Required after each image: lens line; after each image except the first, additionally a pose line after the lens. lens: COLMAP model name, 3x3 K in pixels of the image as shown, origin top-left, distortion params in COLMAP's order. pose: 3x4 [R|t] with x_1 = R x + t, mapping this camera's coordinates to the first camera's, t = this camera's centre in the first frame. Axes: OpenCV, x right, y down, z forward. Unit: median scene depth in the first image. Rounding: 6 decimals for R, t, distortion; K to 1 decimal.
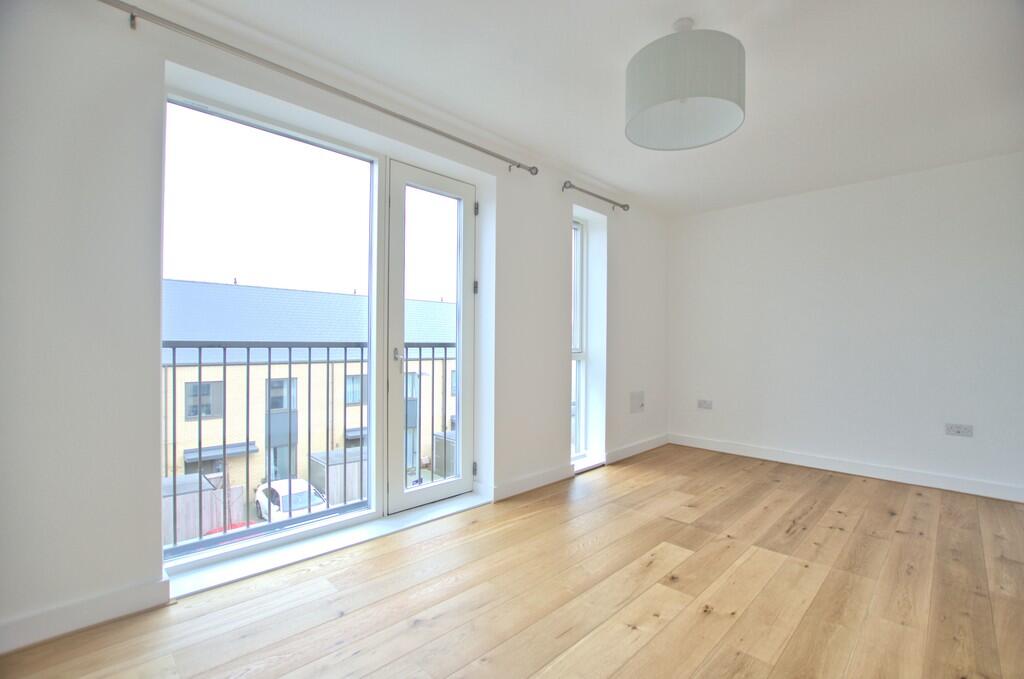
lens RADIAL K [[457.9, 0, 520.1], [0, 457.9, 344.8], [0, 0, 1]] dist [-0.030206, 0.000816]
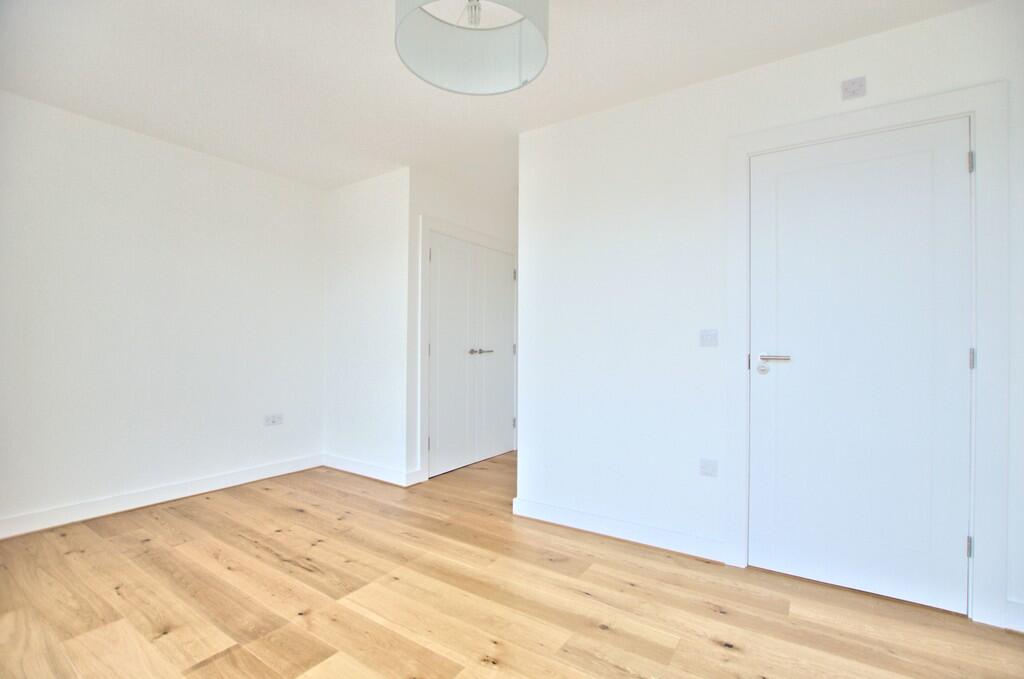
lens RADIAL K [[457.9, 0, 520.1], [0, 457.9, 344.8], [0, 0, 1]] dist [-0.030206, 0.000816]
pose [[-0.211724, -0.009886, 0.977280, -0.291828], [-0.004237, 0.999949, 0.009197, -0.011031], [-0.977320, -0.002193, -0.211755, 0.781573]]
